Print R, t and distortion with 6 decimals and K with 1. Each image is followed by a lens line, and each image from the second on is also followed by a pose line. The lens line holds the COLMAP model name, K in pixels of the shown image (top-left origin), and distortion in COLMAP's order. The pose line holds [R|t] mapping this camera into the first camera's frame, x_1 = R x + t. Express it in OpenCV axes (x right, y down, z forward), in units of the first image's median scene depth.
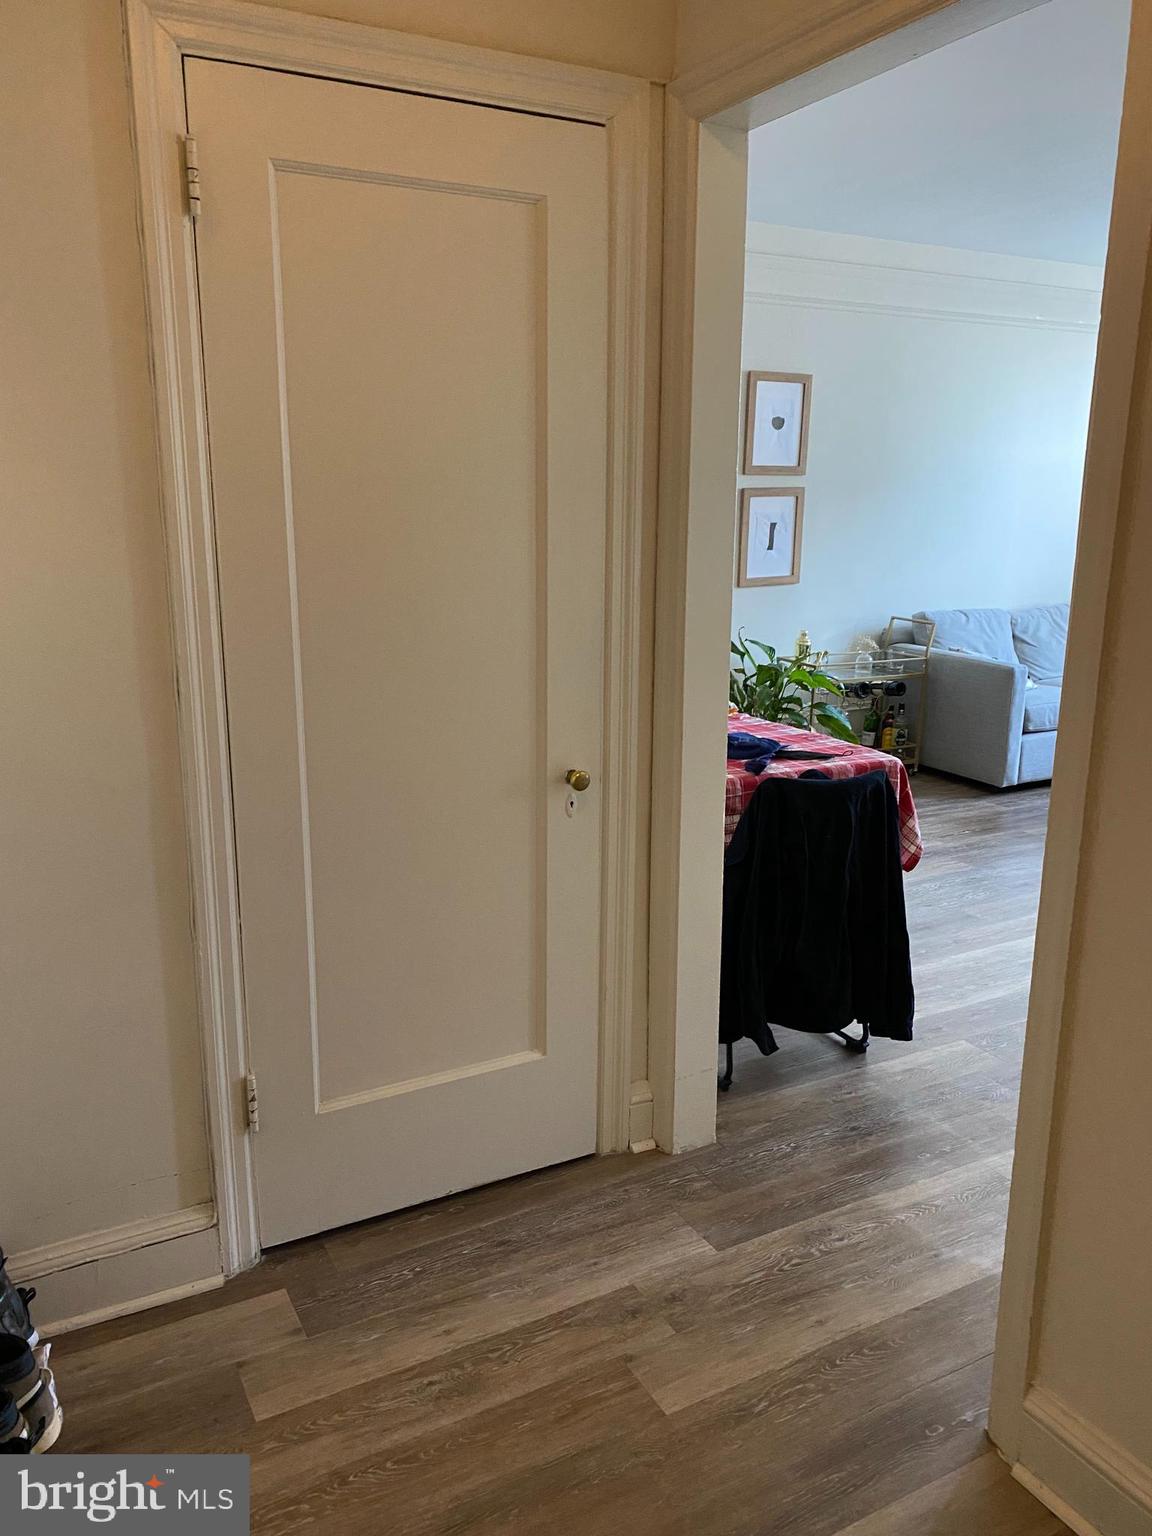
lens RADIAL K [[1159.4, 0, 576.0], [0, 1159.4, 768.0], [0, 0, 1]] dist [0.086657, -0.191598]
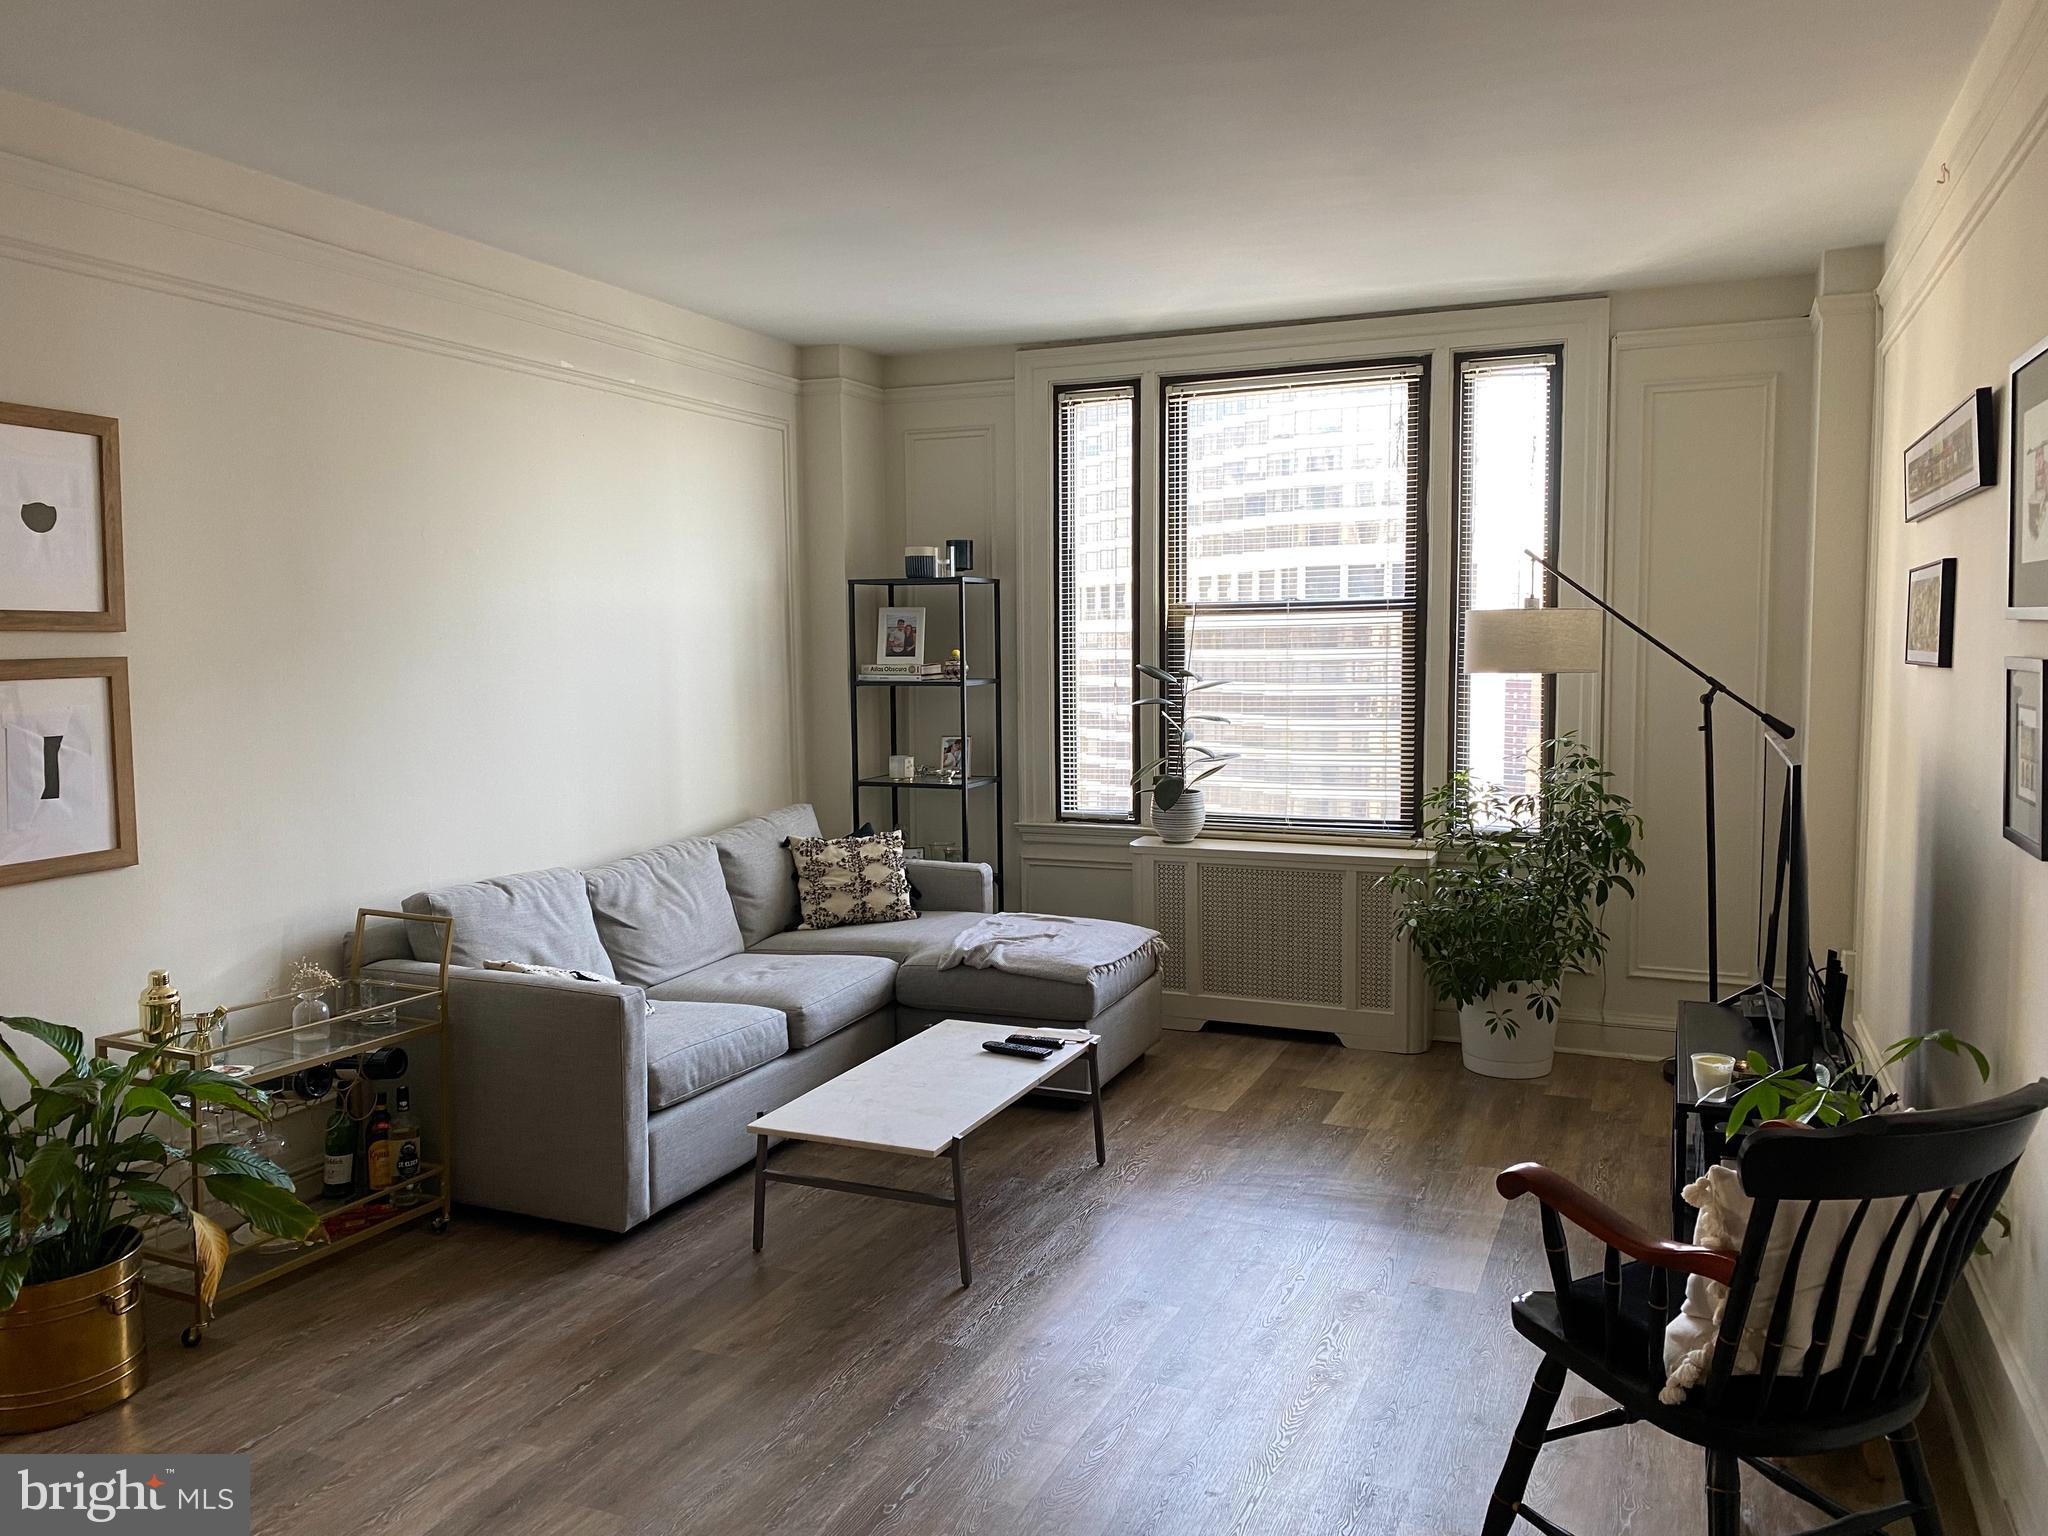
lens RADIAL K [[1551.7, 0, 979.4], [0, 1551.7, 772.8], [0, 0, 1]] dist [0.091473, -0.109065]
pose [[0.795787, -0.064247, 0.602159, 0.087403], [0.151553, 0.983843, -0.095315, -0.087791], [-0.586306, 0.167110, 0.792666, 0.327521]]
